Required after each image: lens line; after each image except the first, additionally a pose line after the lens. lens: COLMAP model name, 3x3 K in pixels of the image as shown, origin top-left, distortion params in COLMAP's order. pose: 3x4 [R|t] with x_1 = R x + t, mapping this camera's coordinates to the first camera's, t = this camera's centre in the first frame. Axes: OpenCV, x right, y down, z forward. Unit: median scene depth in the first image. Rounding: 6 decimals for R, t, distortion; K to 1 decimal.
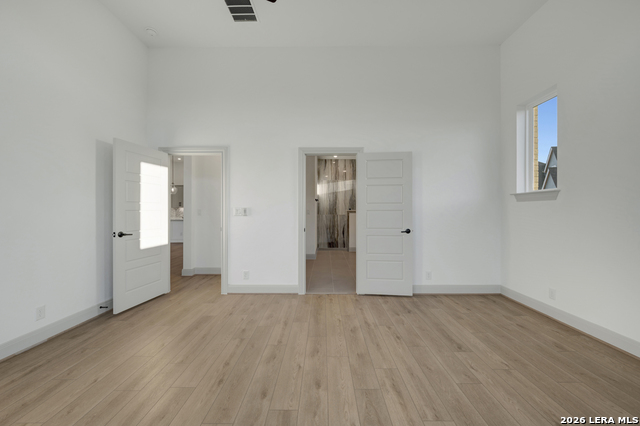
lens RADIAL K [[252.7, 0, 320.6], [0, 252.7, 212.3], [0, 0, 1]] dist [0.000366, -0.000049]
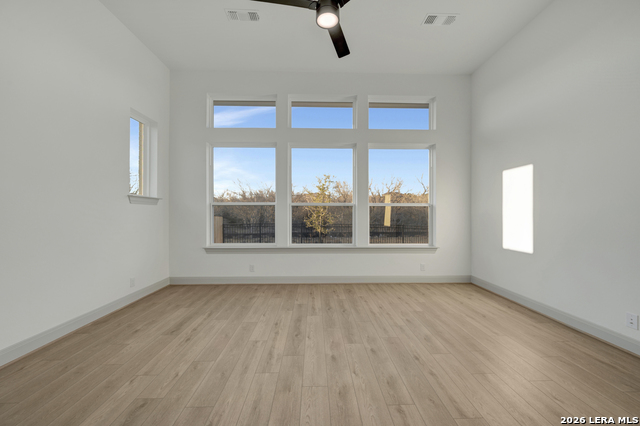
lens RADIAL K [[249.6, 0, 322.8], [0, 249.6, 212.3], [0, 0, 1]] dist [-0.000789, -0.000103]
pose [[-0.999016, 0.002026, -0.044302, 0.085164], [0.001944, 0.999996, 0.001899, -0.009336], [0.044306, 0.001811, -0.999016, 2.029603]]
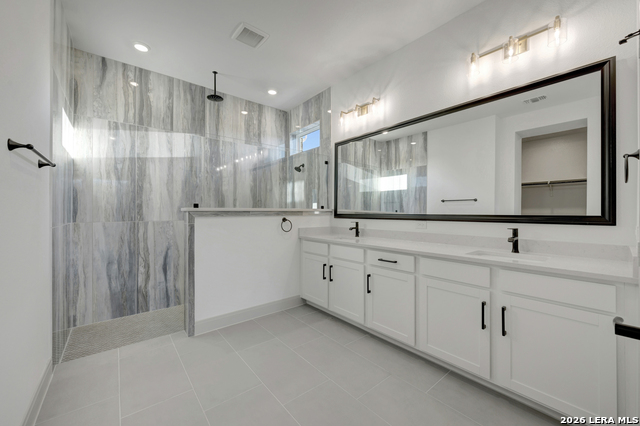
lens RADIAL K [[252.7, 0, 320.6], [0, 252.7, 212.3], [0, 0, 1]] dist [0.000366, -0.000049]
pose [[0.761838, 0.000019, 0.647767, 0.022028], [0.000256, 1.000000, -0.000330, -0.003146], [-0.647767, 0.000418, 0.761838, 0.558954]]
